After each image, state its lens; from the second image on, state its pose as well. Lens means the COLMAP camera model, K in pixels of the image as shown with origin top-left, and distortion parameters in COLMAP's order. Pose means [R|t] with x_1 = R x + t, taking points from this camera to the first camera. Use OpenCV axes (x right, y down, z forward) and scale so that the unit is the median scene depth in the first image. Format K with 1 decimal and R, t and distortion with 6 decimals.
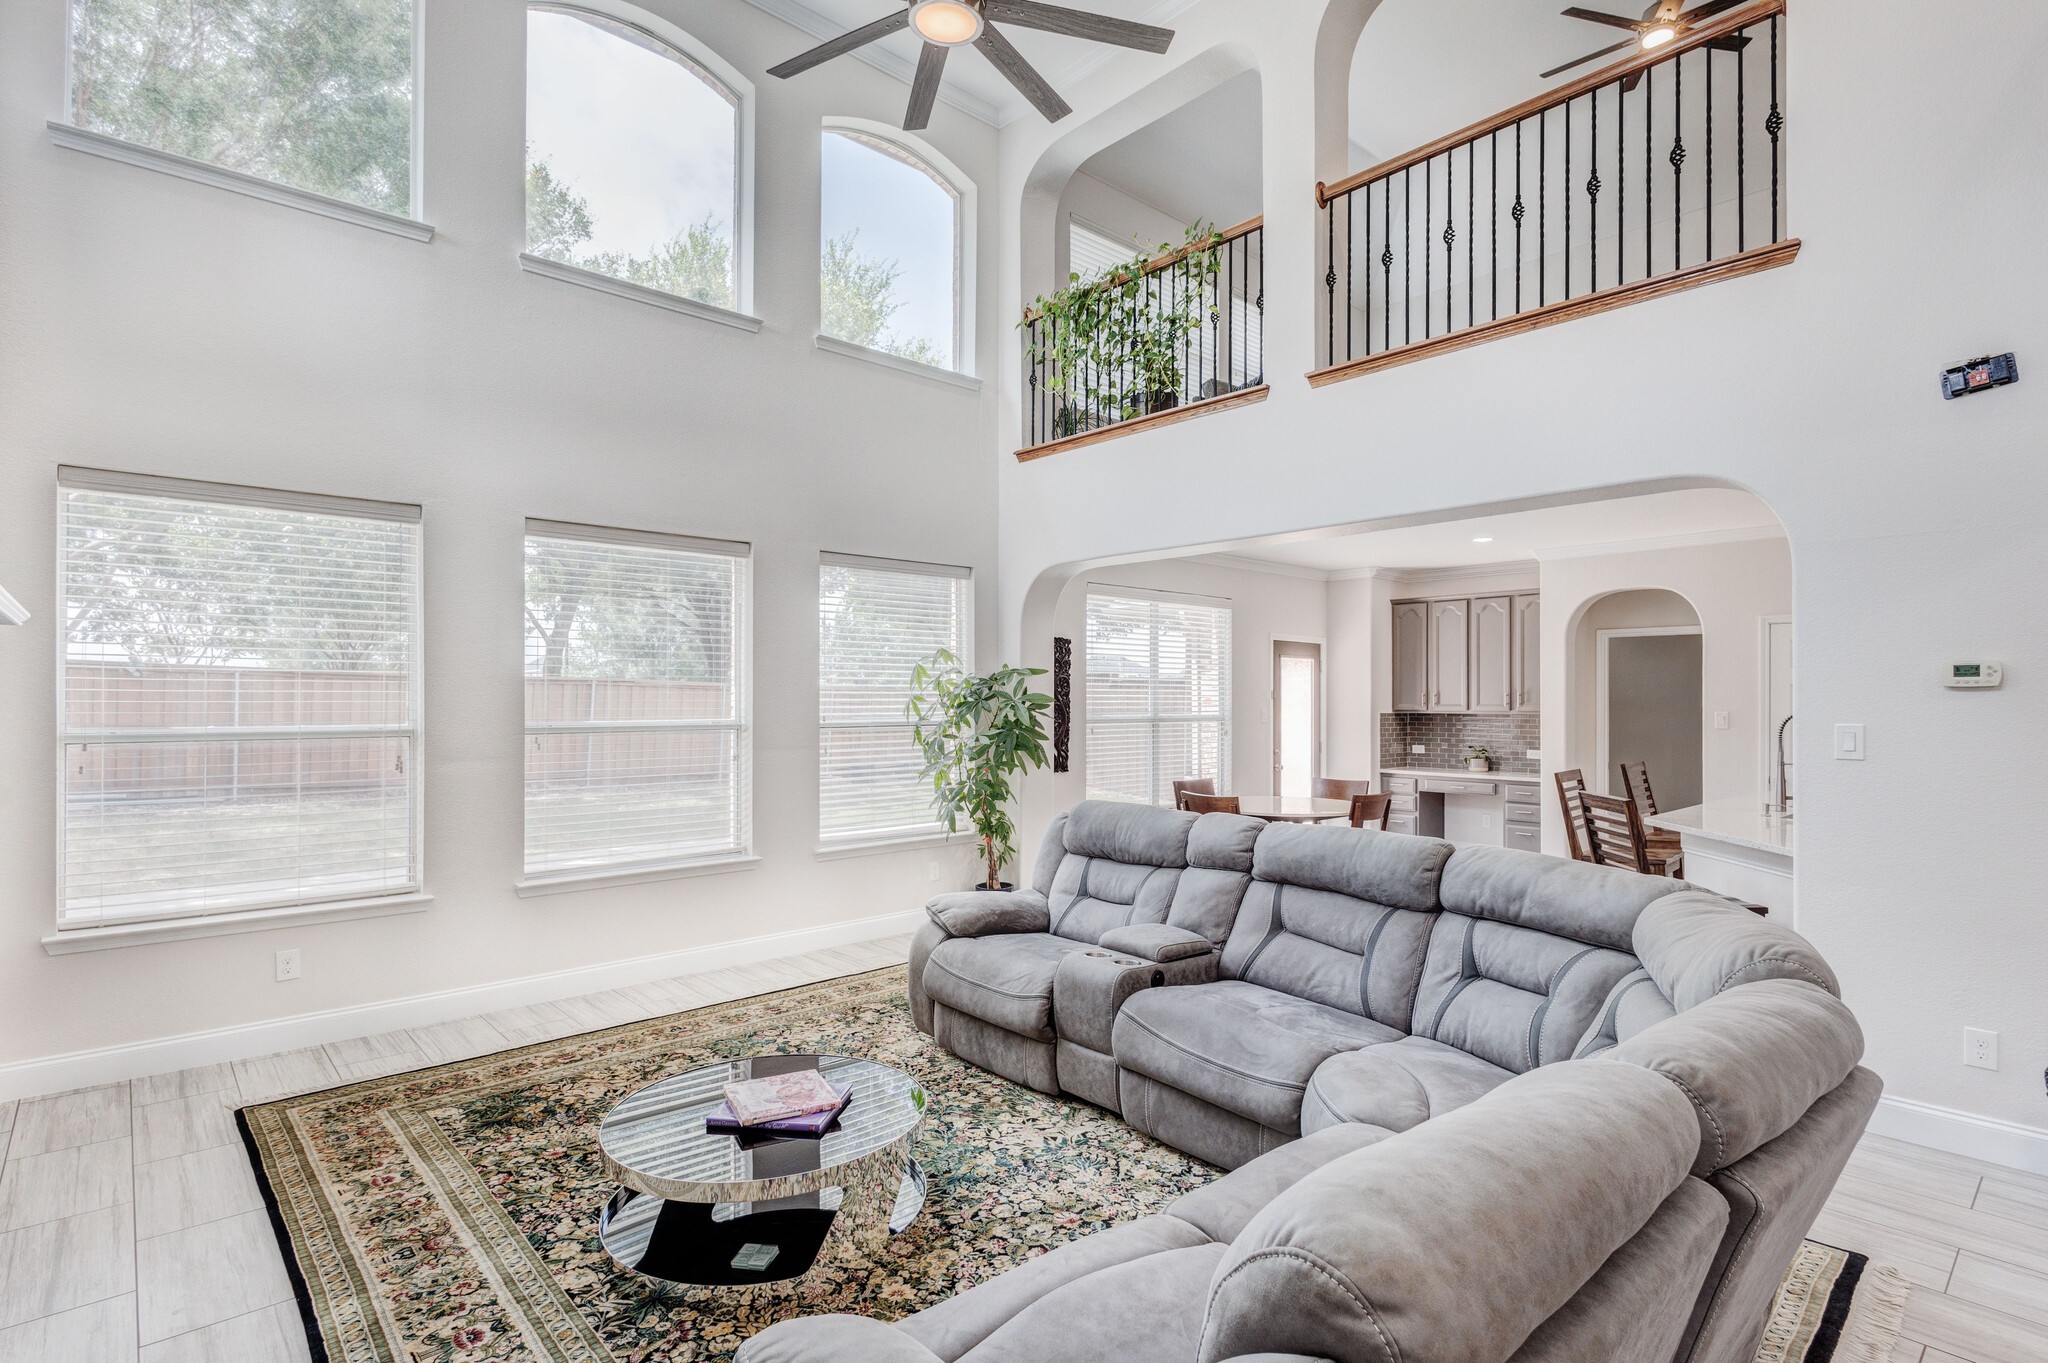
lens RADIAL K [[957.0, 0, 1009.8], [0, 957.0, 693.3], [0, 0, 1]] dist [0.010316, -0.002148]
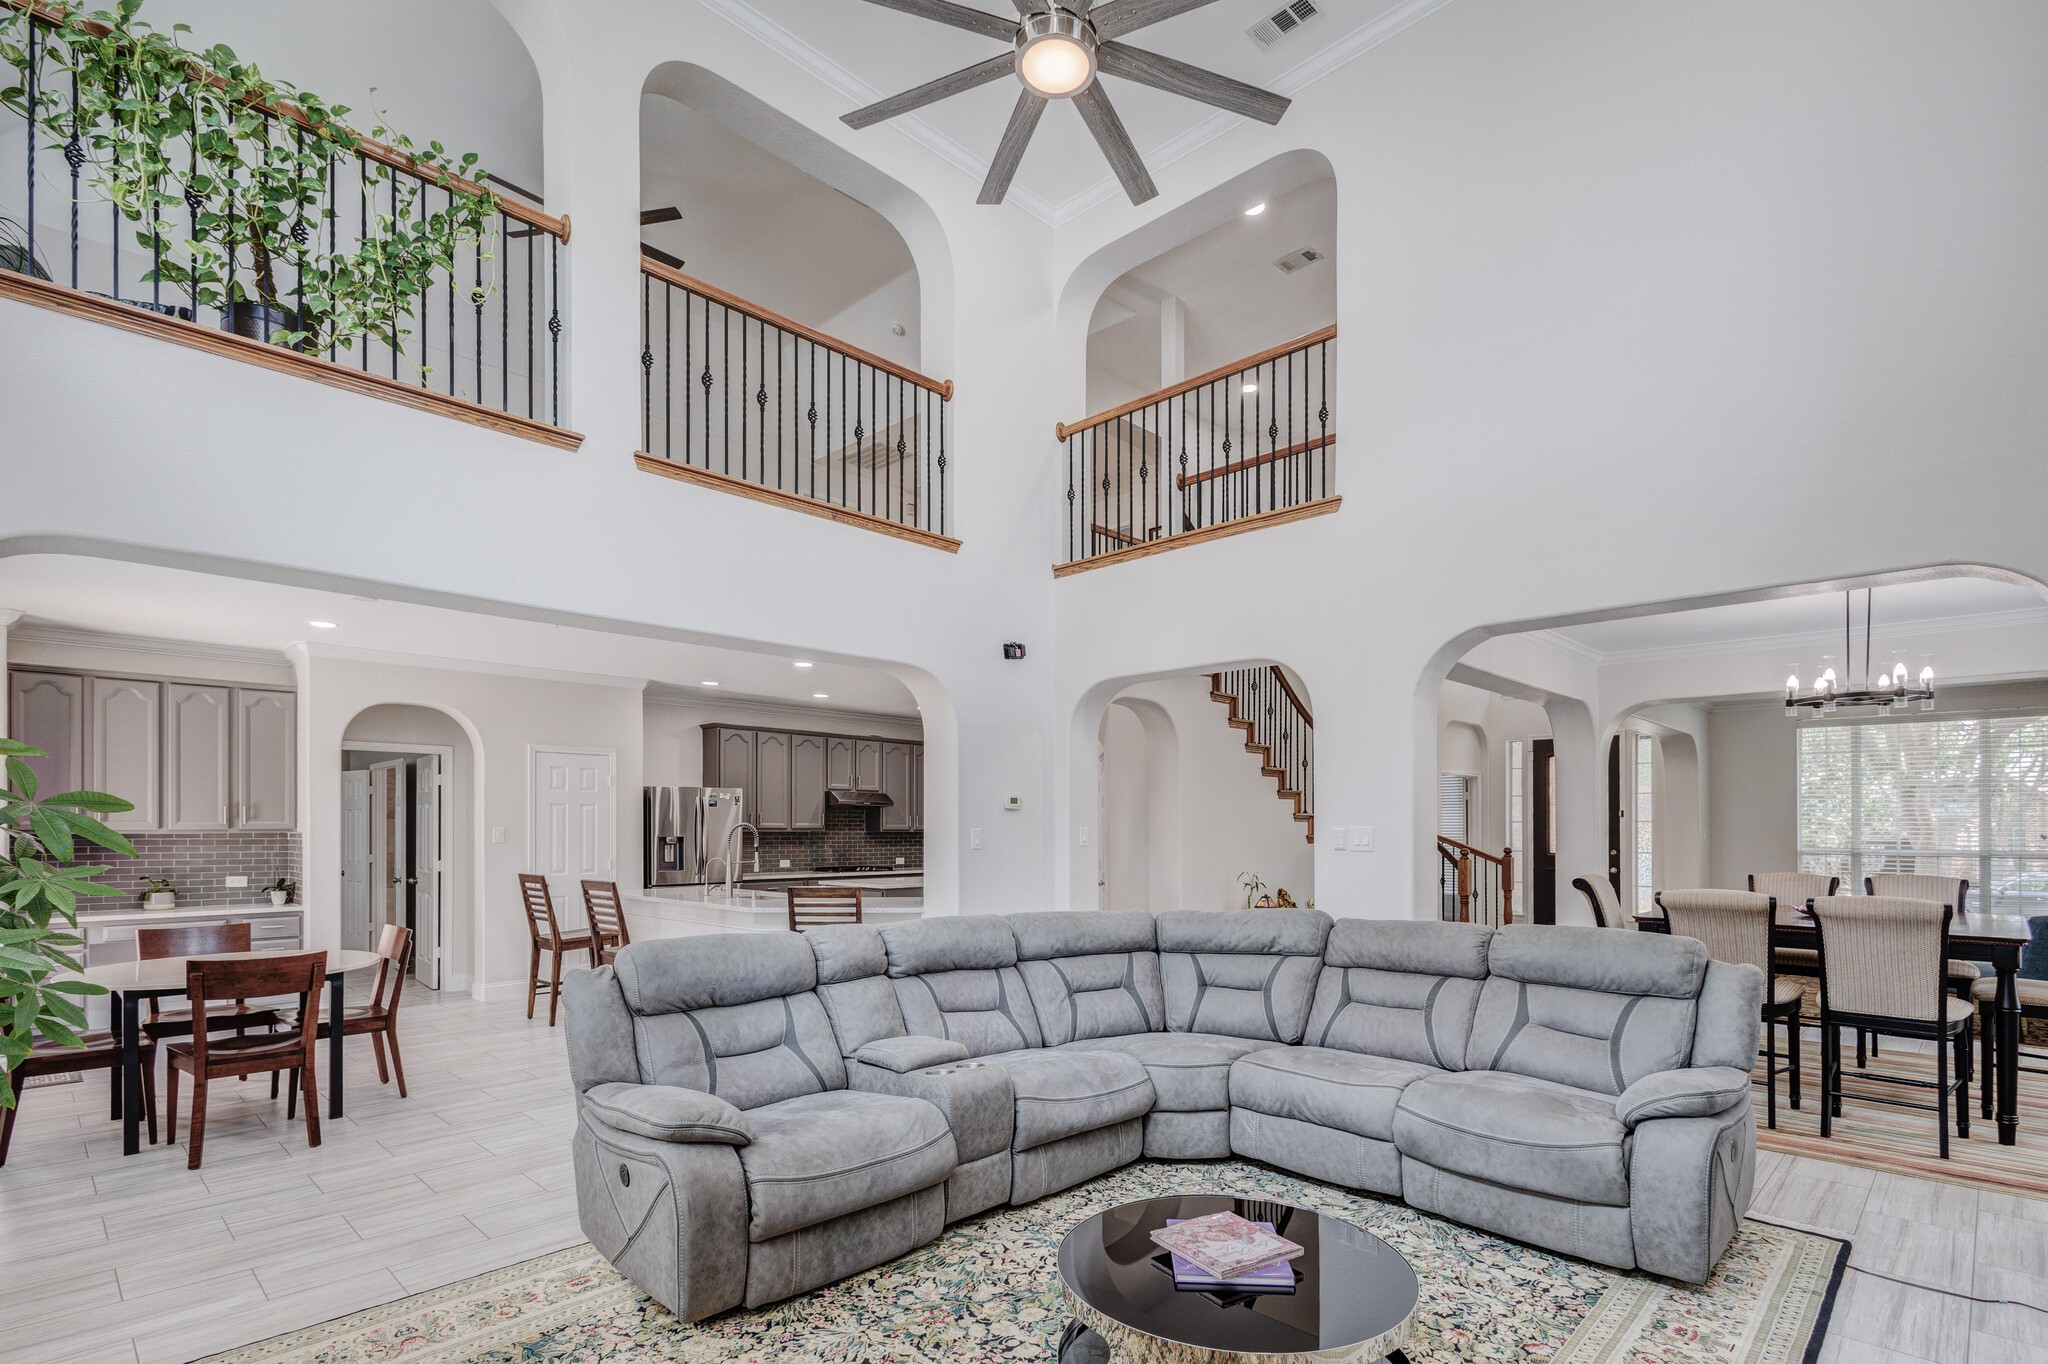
lens RADIAL K [[957.0, 0, 1002.9], [0, 957.0, 819.8], [0, 0, 1]] dist [0.010316, -0.002148]
pose [[-0.092339, 0.000368, 0.995728, -0.343558], [-0.008272, 0.999965, -0.001137, 0.006504], [-0.995693, -0.008341, -0.092333, 0.420396]]
